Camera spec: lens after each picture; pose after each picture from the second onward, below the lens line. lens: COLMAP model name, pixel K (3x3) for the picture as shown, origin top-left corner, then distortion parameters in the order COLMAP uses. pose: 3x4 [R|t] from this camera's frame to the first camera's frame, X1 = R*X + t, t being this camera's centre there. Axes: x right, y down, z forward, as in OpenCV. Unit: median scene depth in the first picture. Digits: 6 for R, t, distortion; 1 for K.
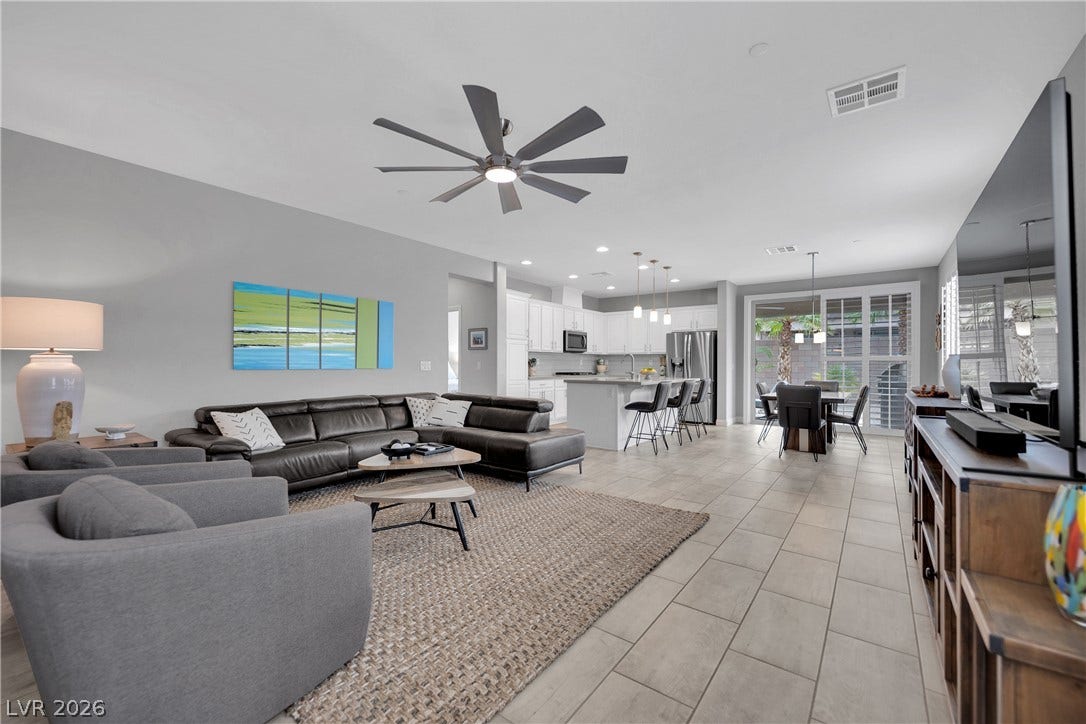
lens RADIAL K [[431.0, 0, 545.4], [0, 431.0, 364.5], [0, 0, 1]] dist [-0.001280, -0.000130]
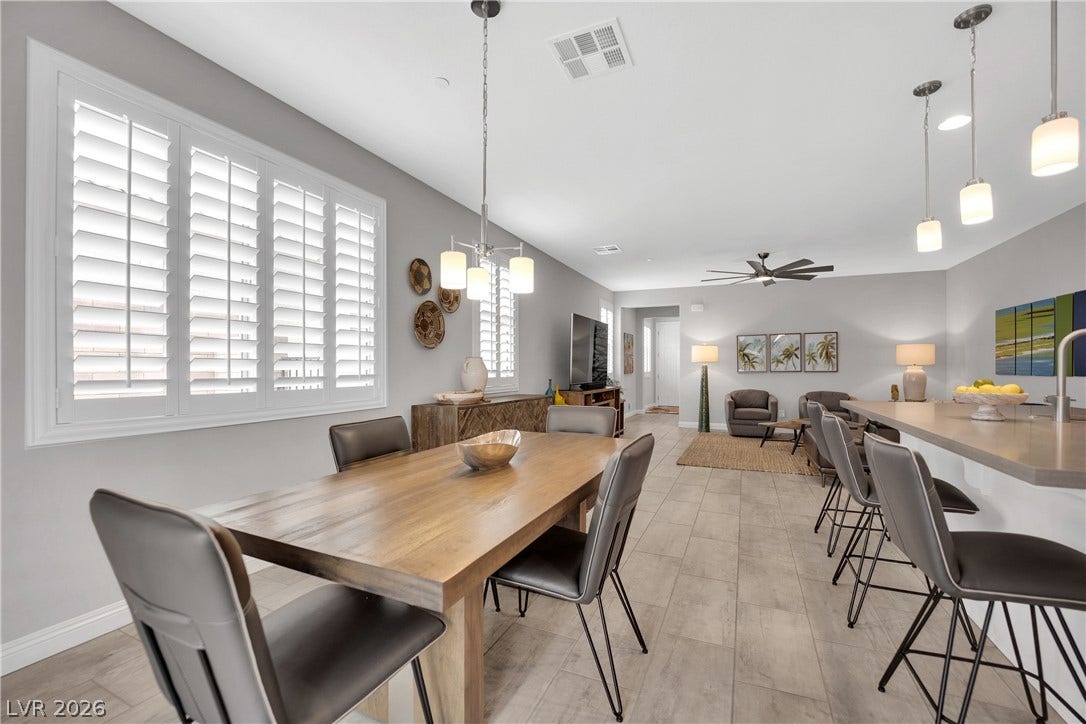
lens RADIAL K [[445.4, 0, 546.1], [0, 445.4, 366.7], [0, 0, 1]] dist [-0.028102, -0.000143]
pose [[-0.974046, -0.007228, -0.226235, 0.625396], [-0.006811, 0.999973, -0.002625, 0.000034], [0.226248, -0.001016, -0.974069, 1.268072]]
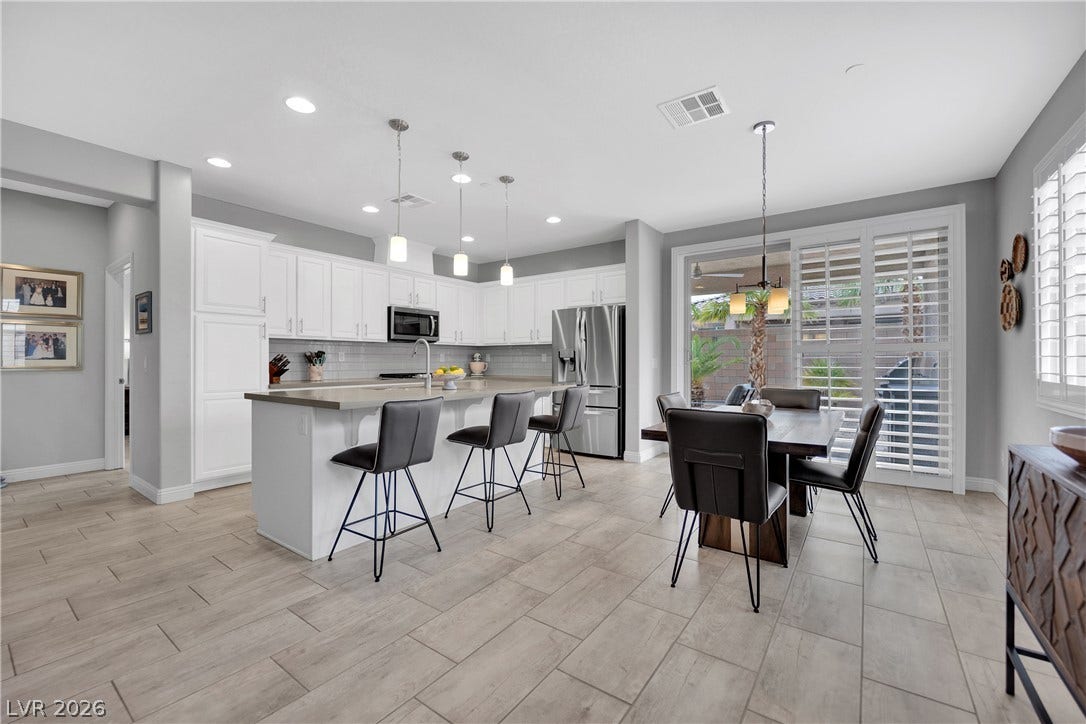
lens RADIAL K [[445.6, 0, 540.0], [0, 445.6, 363.2], [0, 0, 1]] dist [-0.002447, -0.002970]
pose [[0.999790, -0.004398, 0.020010, 0.347992], [0.004310, 0.999981, 0.004430, 0.001297], [-0.020029, -0.004343, 0.999790, 0.491865]]
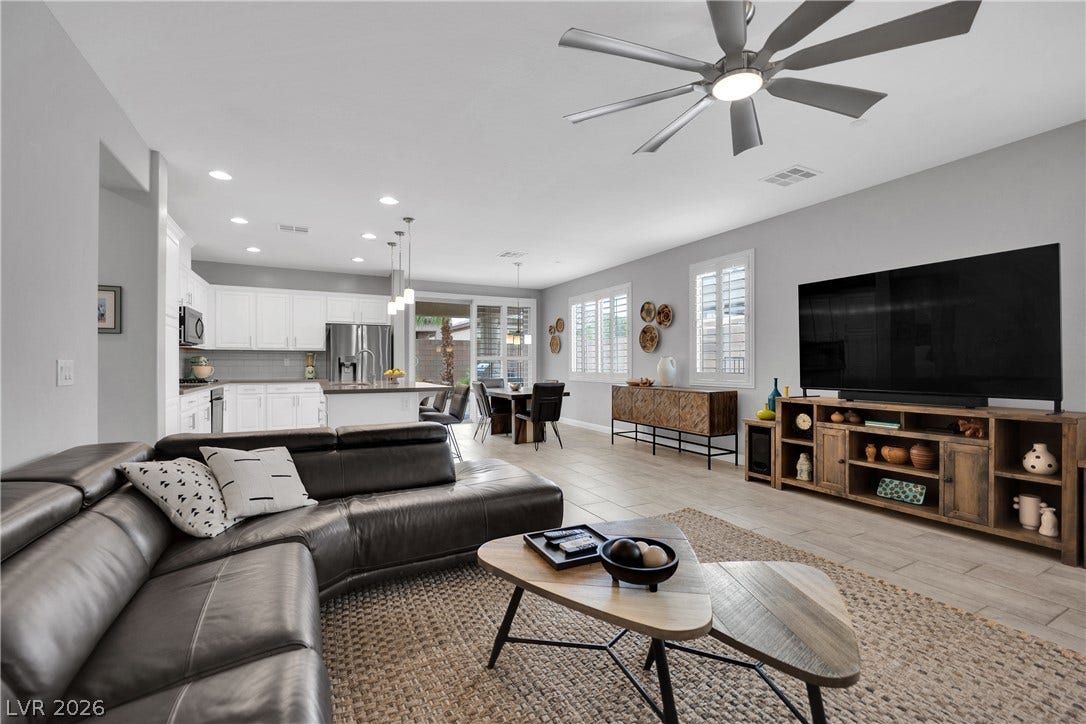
lens RADIAL K [[458.0, 0, 541.2], [0, 458.0, 360.8], [0, 0, 1]] dist [-0.022642, -0.000063]
pose [[0.433093, 0.001931, 0.901347, -0.402825], [0.003052, 0.999989, -0.003609, -0.003424], [-0.901344, 0.004314, 0.433083, 0.422041]]
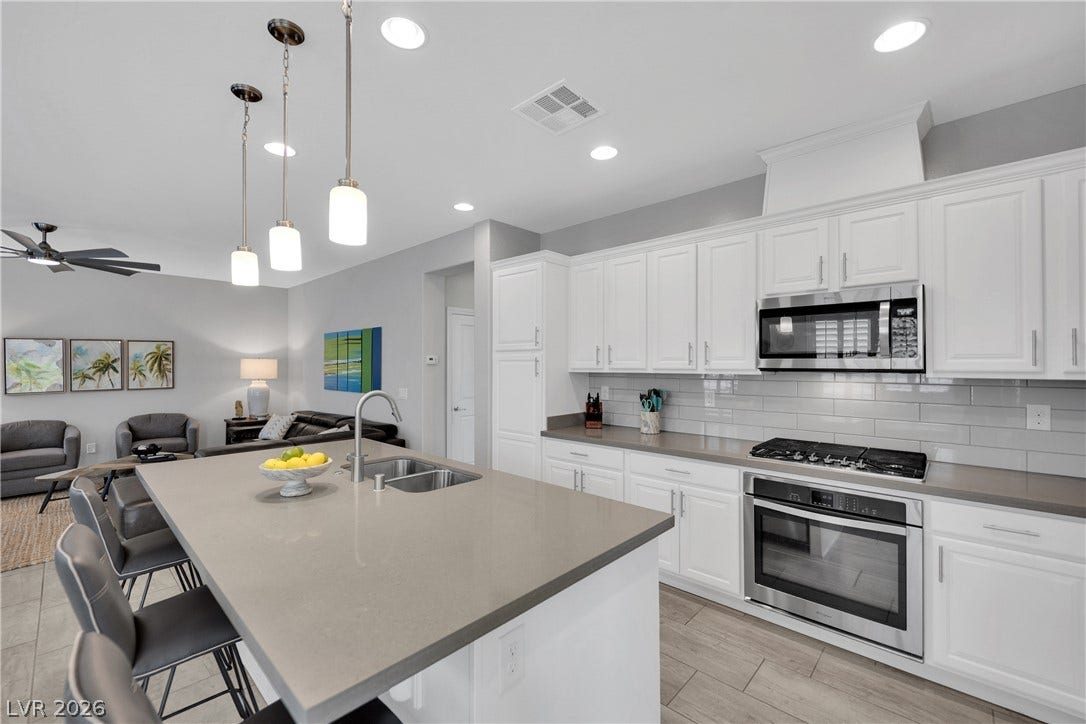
lens RADIAL K [[445.6, 0, 540.0], [0, 445.6, 363.2], [0, 0, 1]] dist [-0.002447, -0.002970]
pose [[-0.099090, -0.007684, -0.995049, 0.518715], [-0.001694, 0.999970, -0.007553, -0.045847], [0.995077, 0.000937, -0.099100, 1.223253]]
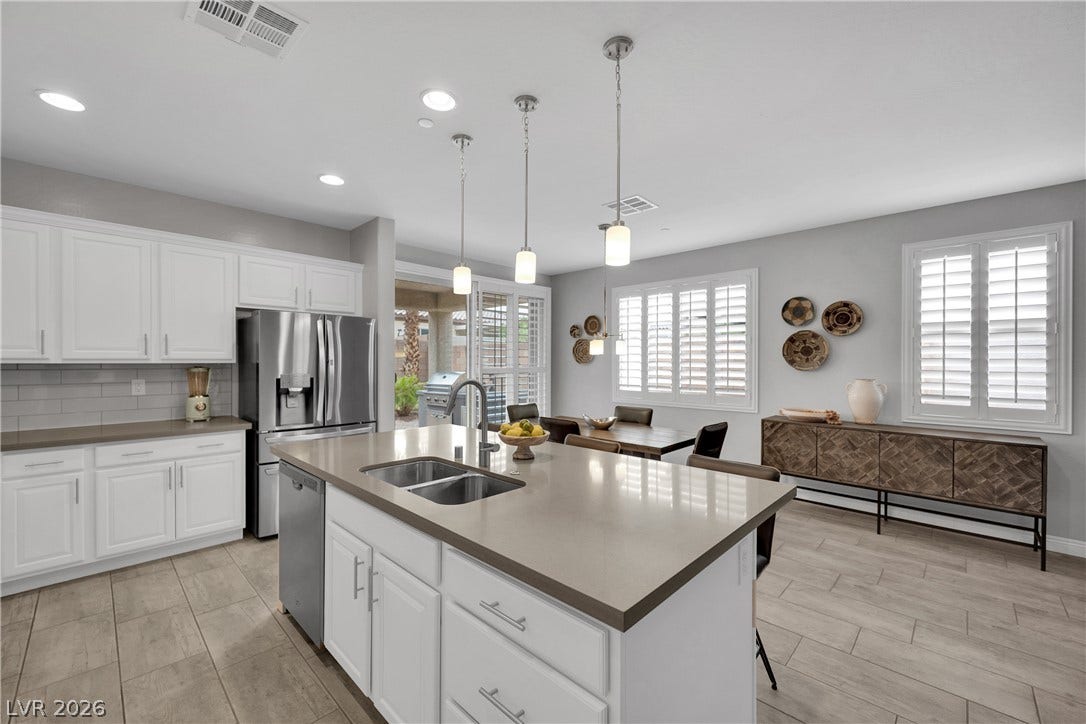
lens RADIAL K [[437.7, 0, 543.0], [0, 437.7, 362.0], [0, 0, 1]] dist [-0.010247, -0.000462]
pose [[0.119385, -0.005499, 0.992833, -0.088218], [-0.003162, 0.999977, 0.005919, -0.041616], [-0.992843, -0.003846, 0.119365, 0.979810]]
